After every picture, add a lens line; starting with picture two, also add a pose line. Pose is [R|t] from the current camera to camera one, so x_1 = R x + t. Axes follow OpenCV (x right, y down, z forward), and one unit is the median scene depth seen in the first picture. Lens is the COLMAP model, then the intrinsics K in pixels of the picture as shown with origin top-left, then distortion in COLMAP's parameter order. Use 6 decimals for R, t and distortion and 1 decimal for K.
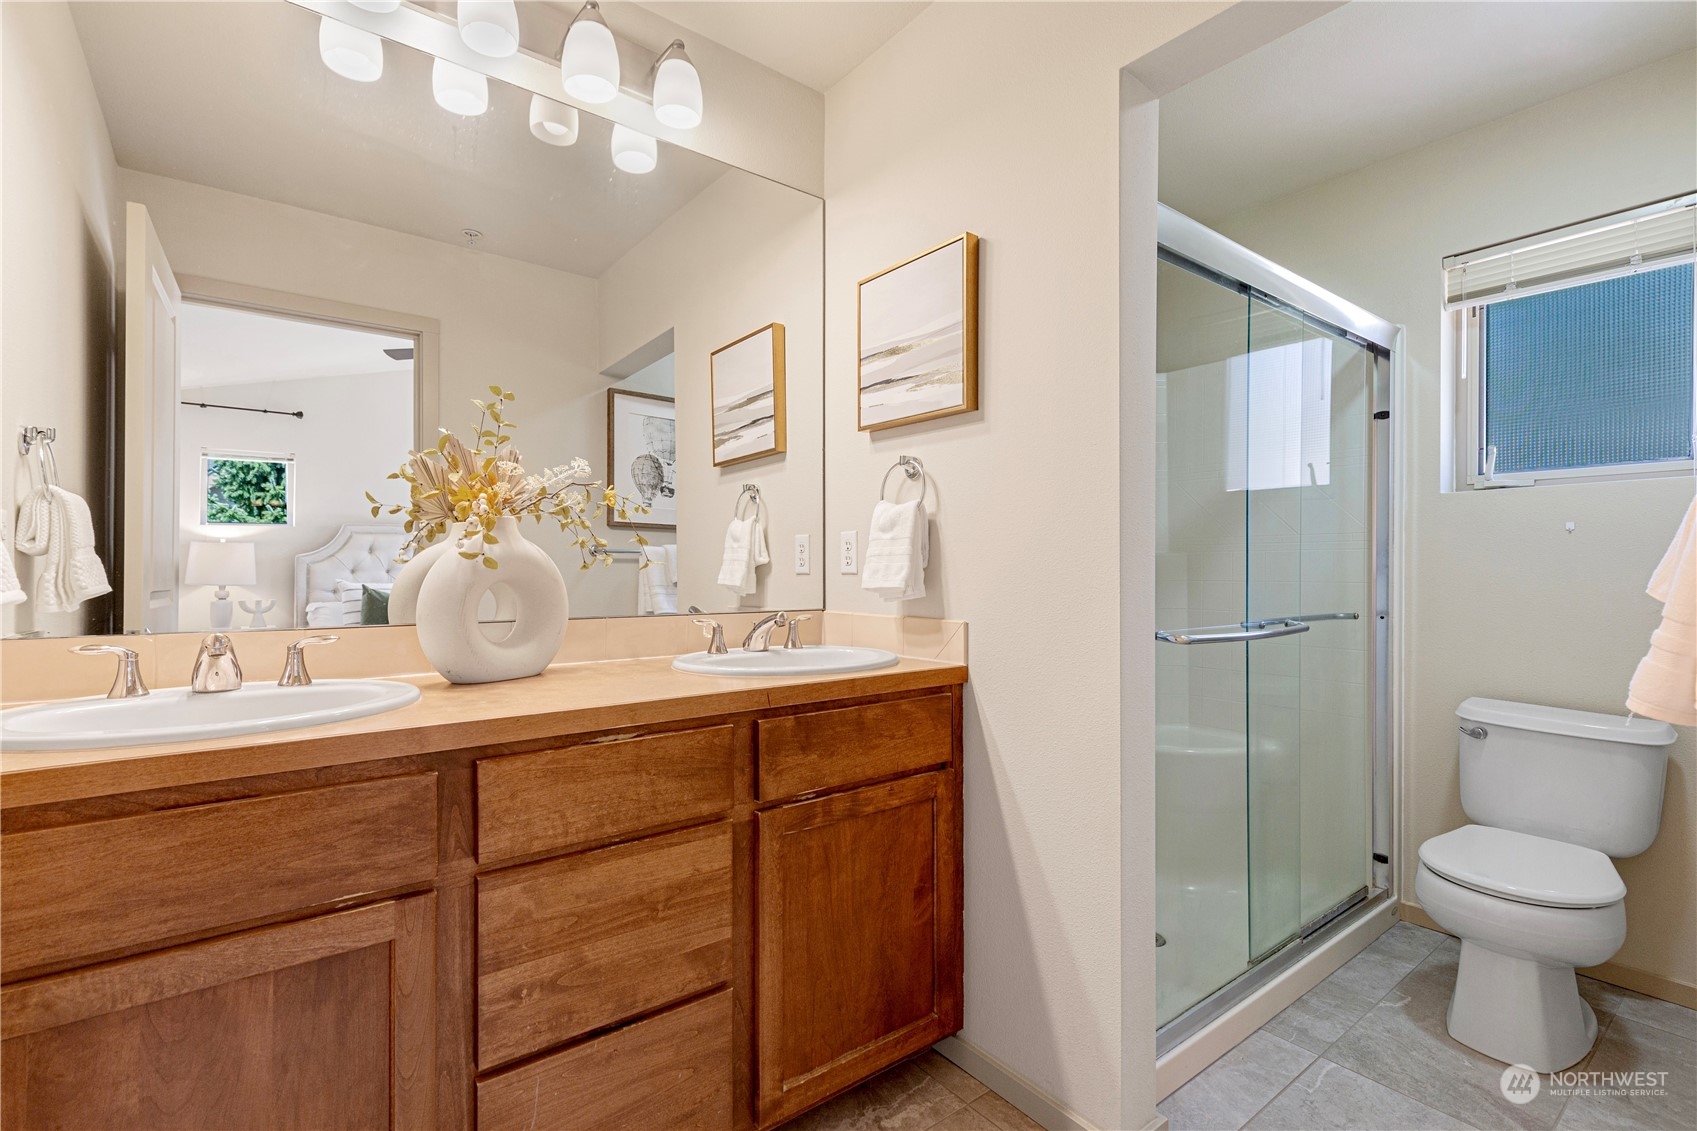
lens RADIAL K [[770.2, 0, 874.2], [0, 770.2, 572.7], [0, 0, 1]] dist [0.013095, -0.001281]
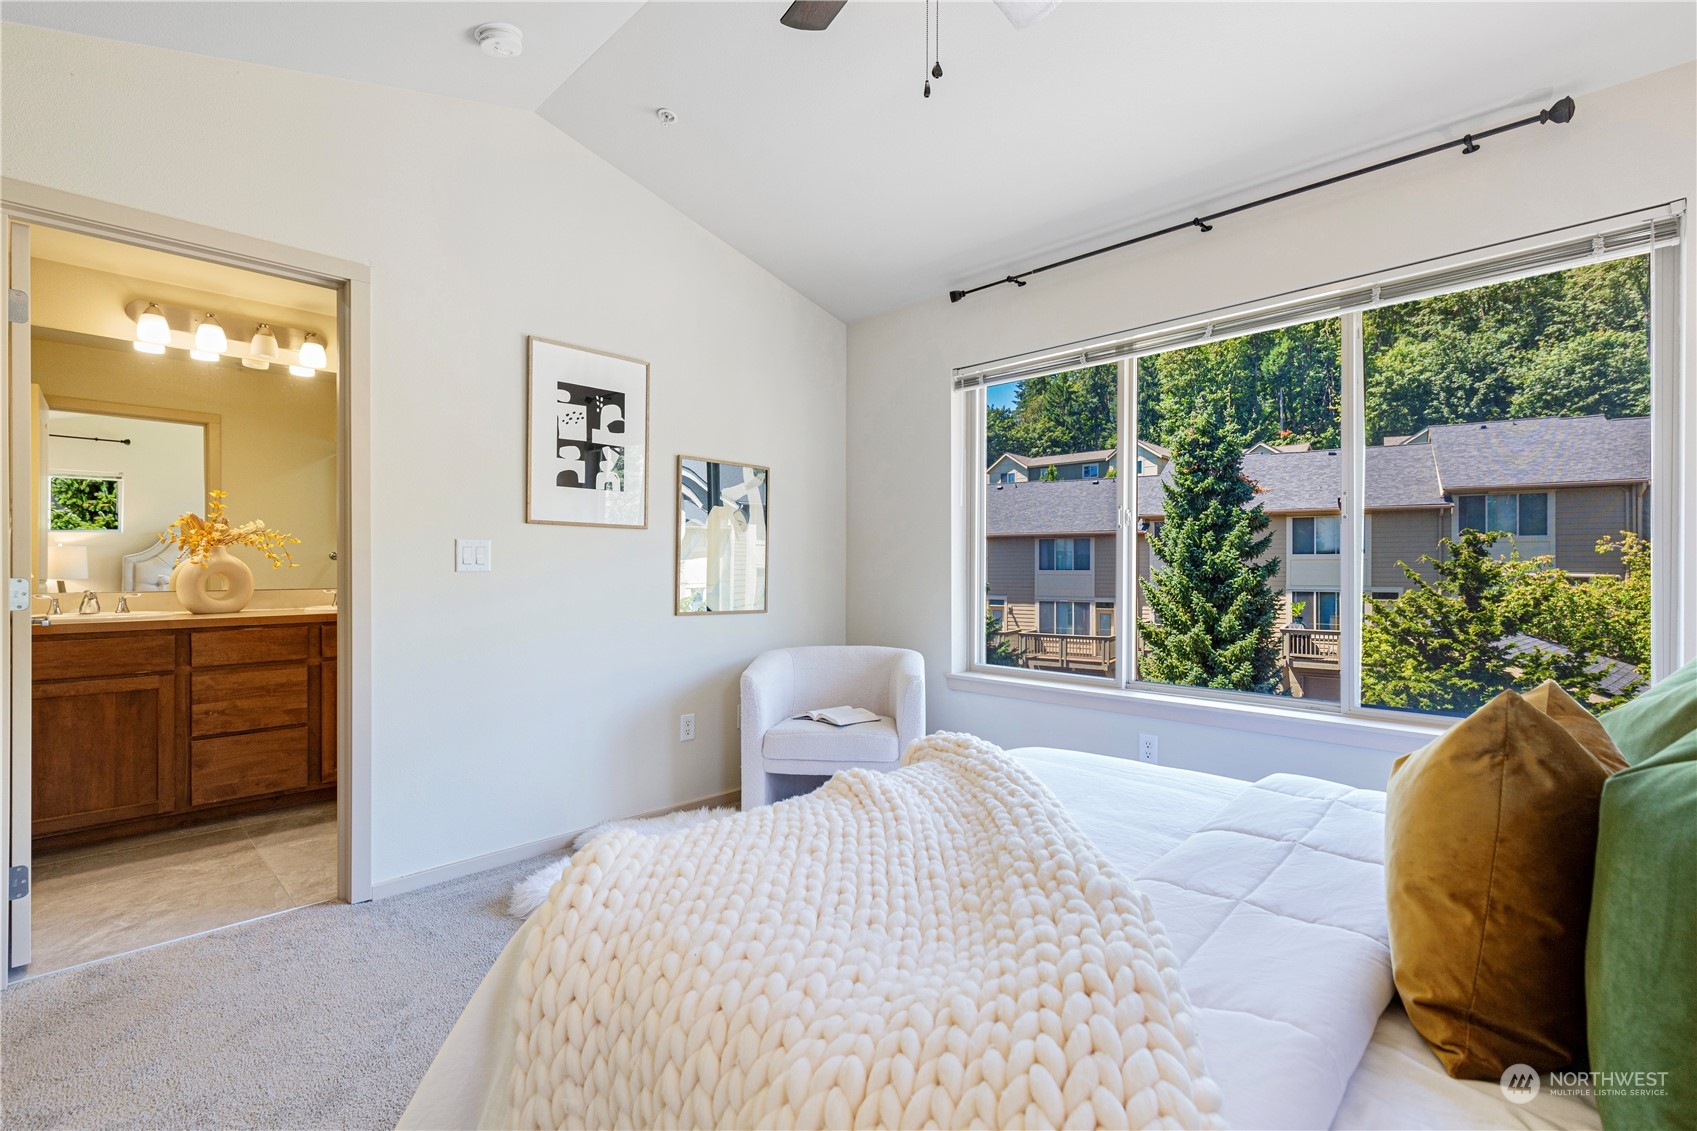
lens RADIAL K [[770.2, 0, 866.7], [0, 770.2, 568.2], [0, 0, 1]] dist [0.013095, -0.001281]
pose [[0.992973, 0.002088, 0.118325, 1.460522], [-0.001934, 0.999997, -0.001419, -0.003605], [-0.118328, 0.001180, 0.992974, -1.940881]]
